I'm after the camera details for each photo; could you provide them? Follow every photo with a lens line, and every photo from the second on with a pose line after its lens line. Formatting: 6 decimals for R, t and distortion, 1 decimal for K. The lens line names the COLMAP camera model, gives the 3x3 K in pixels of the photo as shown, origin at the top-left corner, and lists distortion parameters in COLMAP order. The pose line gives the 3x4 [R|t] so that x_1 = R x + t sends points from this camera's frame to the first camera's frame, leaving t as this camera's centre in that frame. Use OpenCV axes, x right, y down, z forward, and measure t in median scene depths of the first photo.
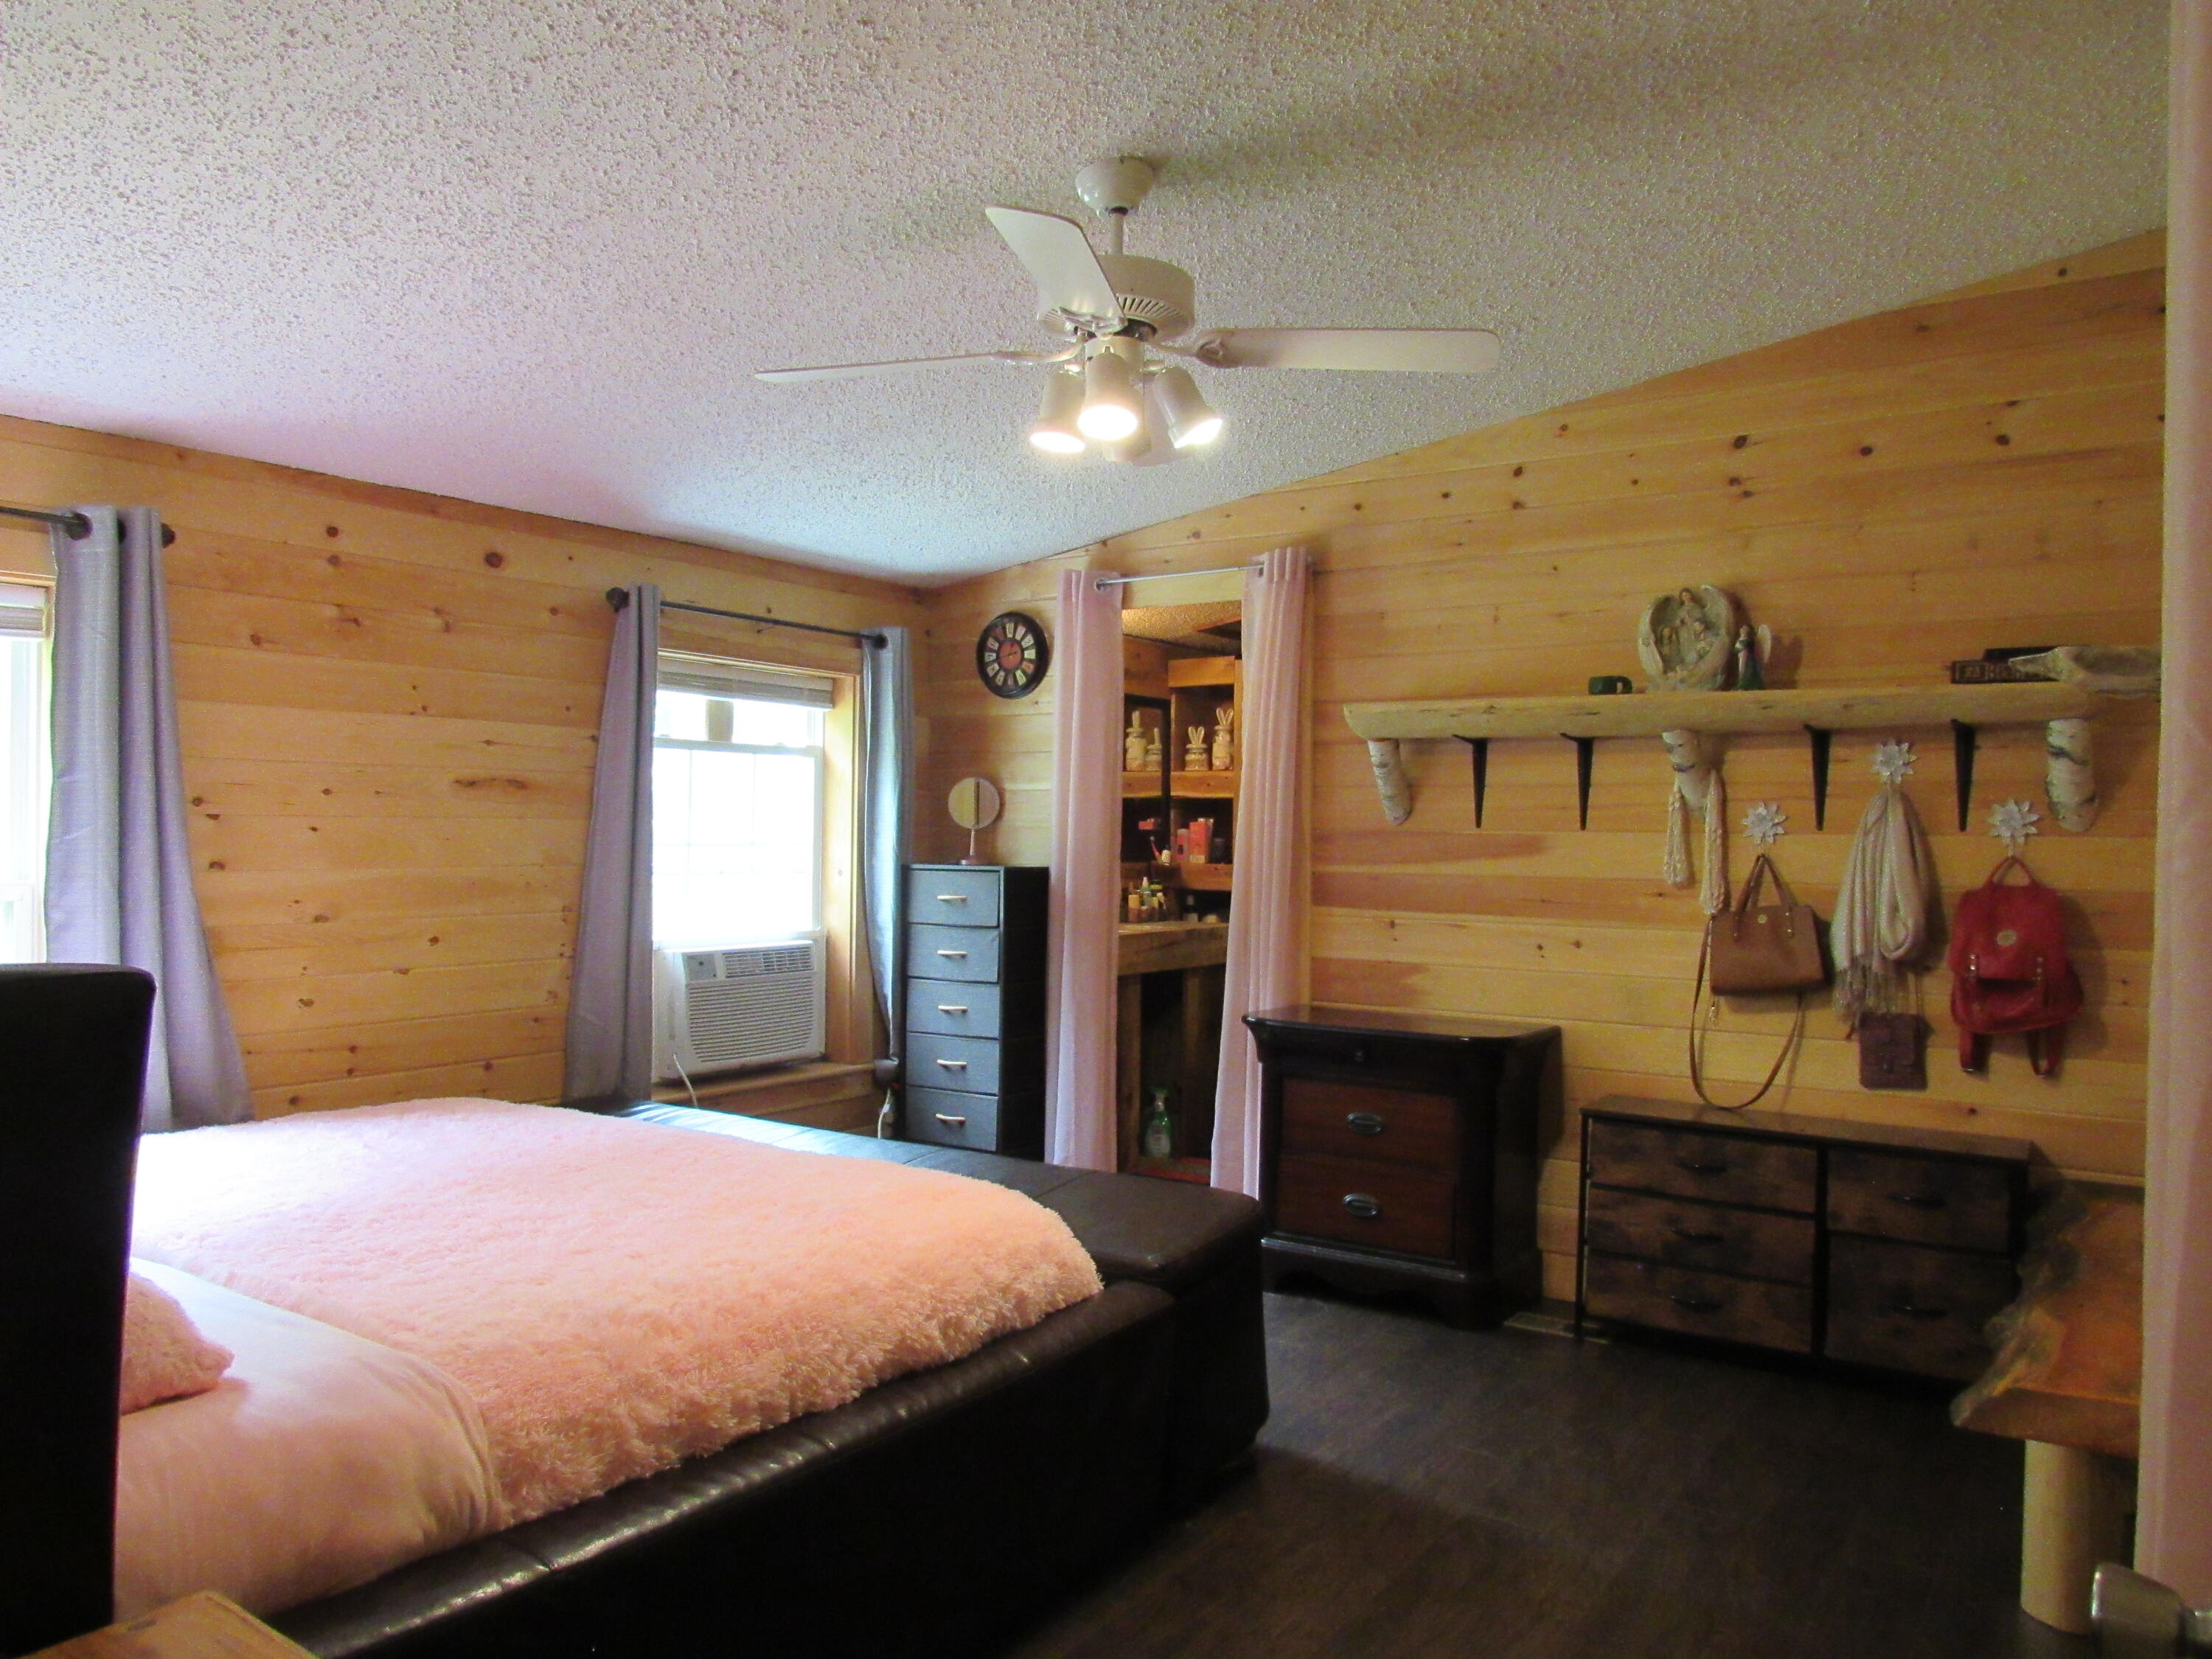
lens RADIAL K [[1592.5, 0, 1110.4], [0, 1592.5, 832.8], [0, 0, 1]] dist [-0.000484, -0.000012]
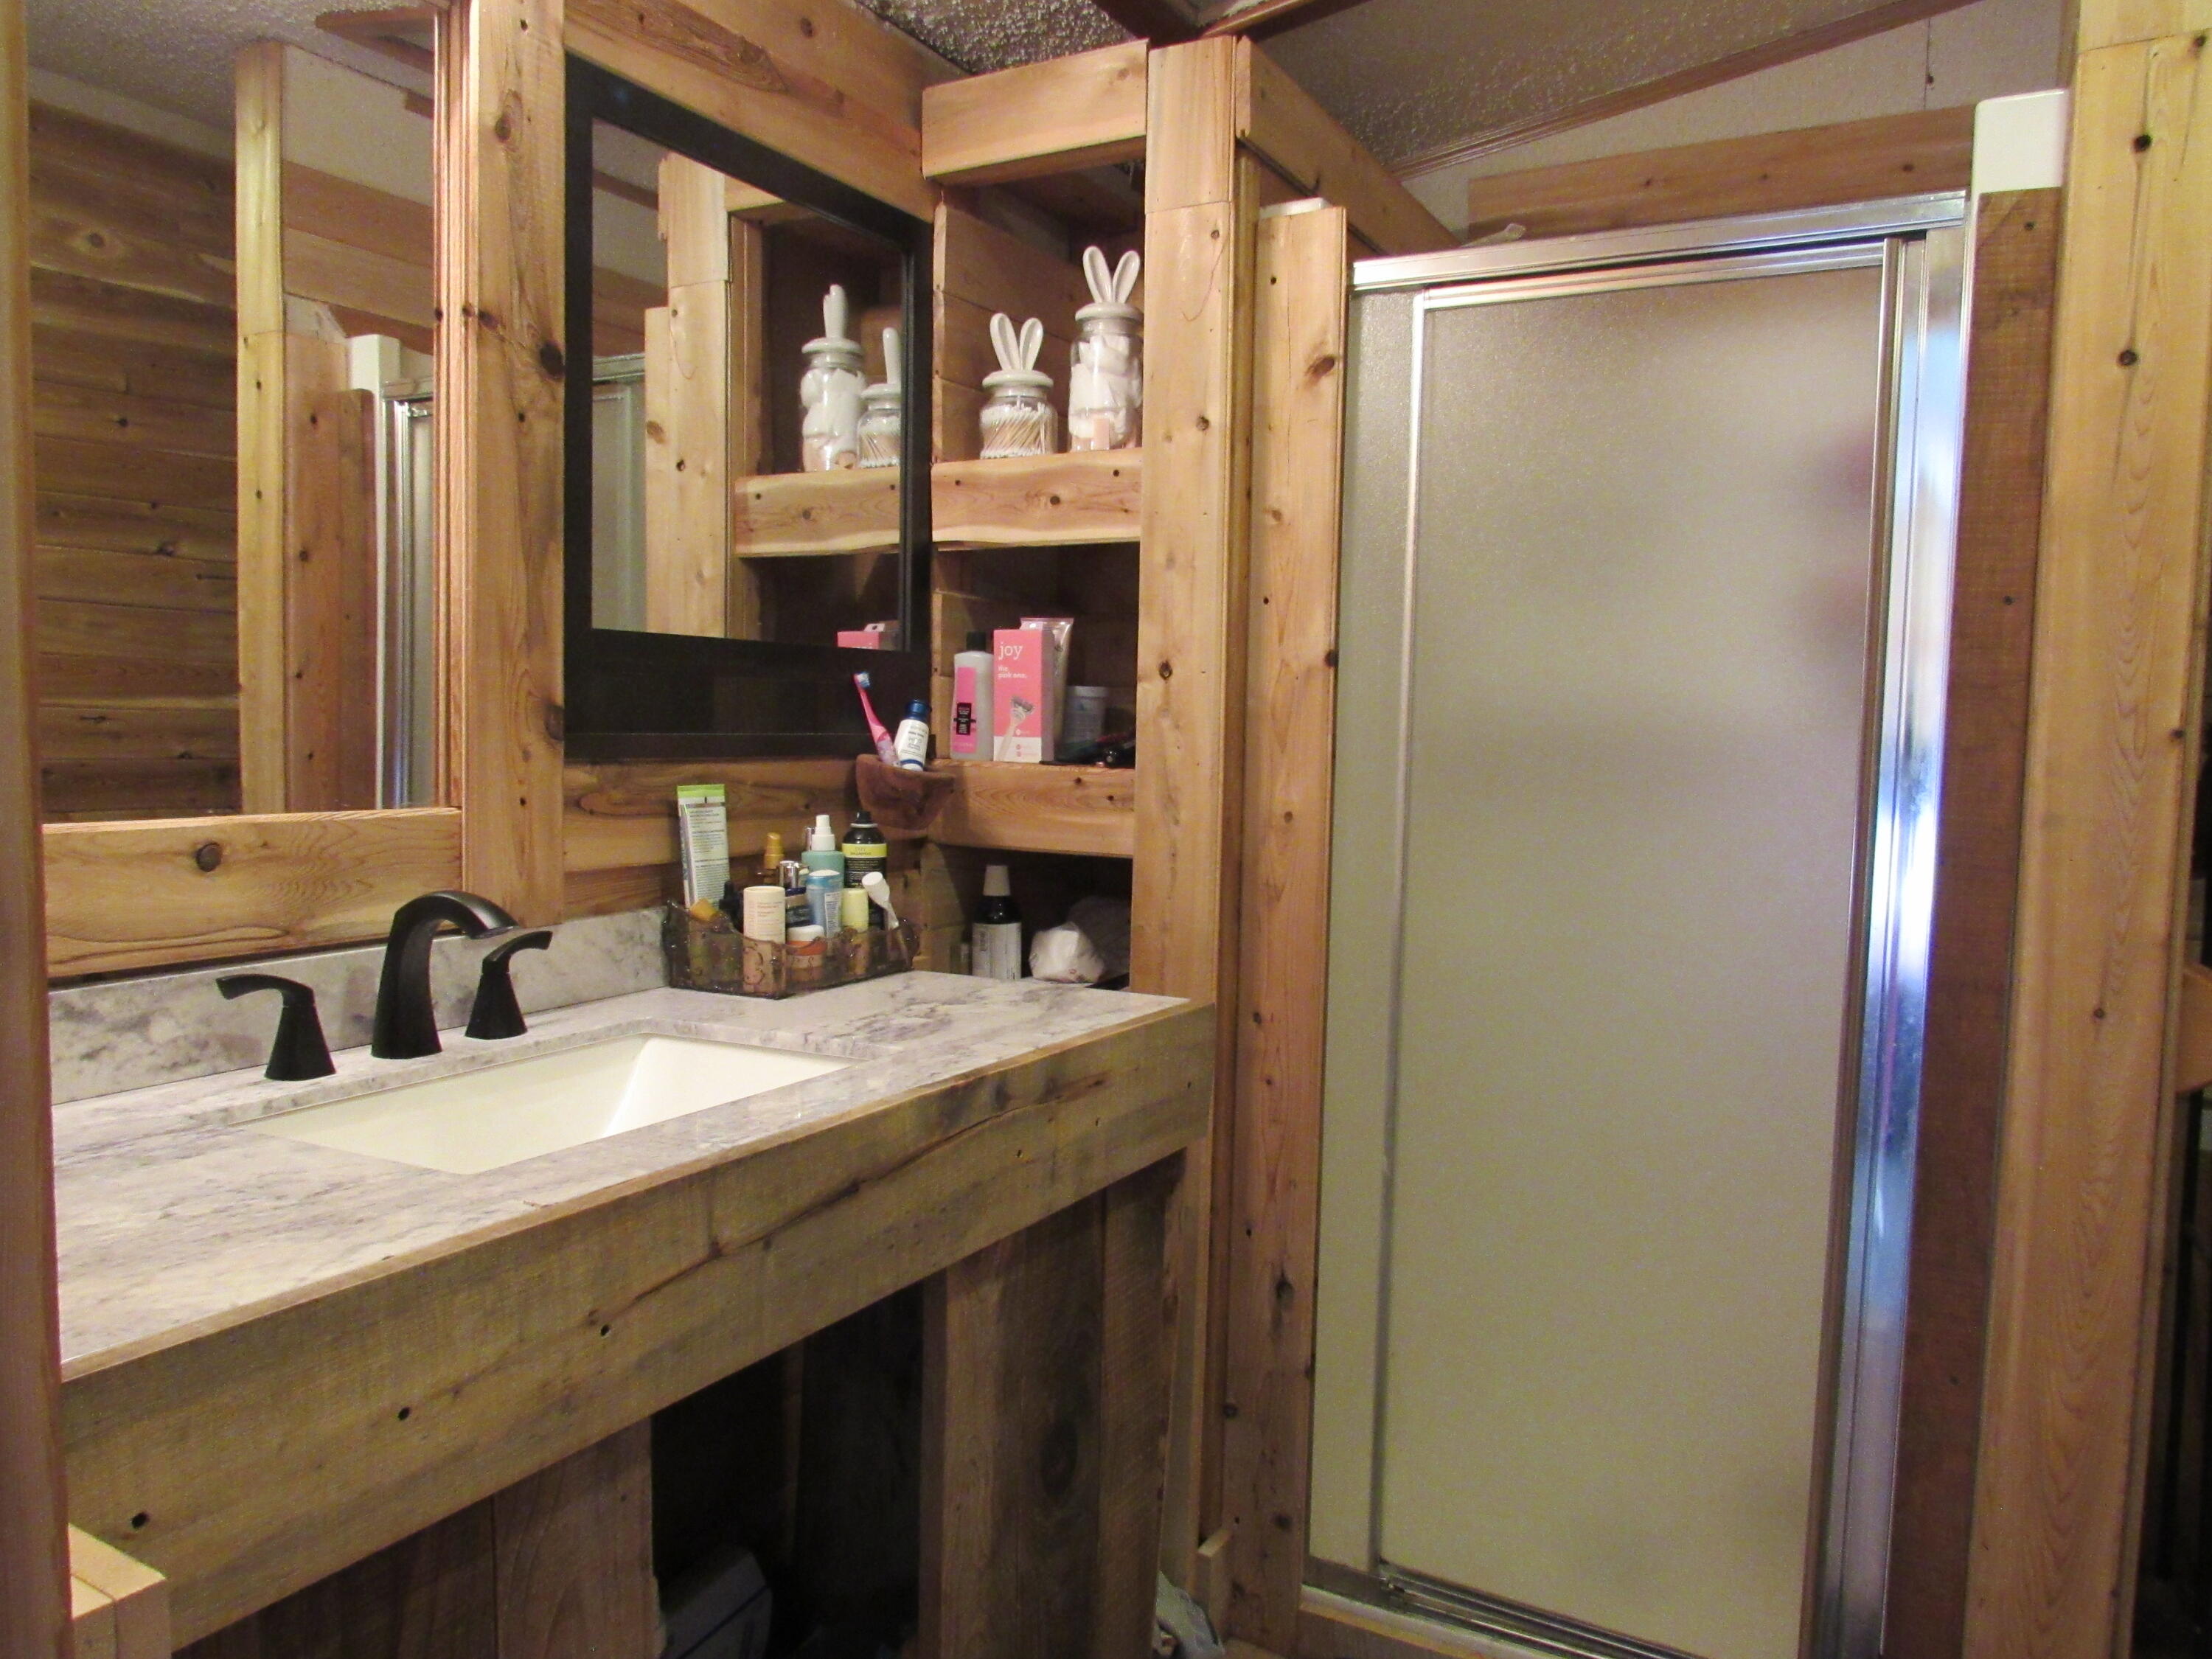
lens RADIAL K [[1592.5, 0, 1109.2], [0, 1592.5, 826.7], [0, 0, 1]] dist [-0.000484, -0.000012]
pose [[0.996285, 0.002668, 0.086071, 0.045781], [-0.008781, 0.997457, 0.070722, 0.009269], [-0.085663, -0.071215, 0.993776, 0.691035]]
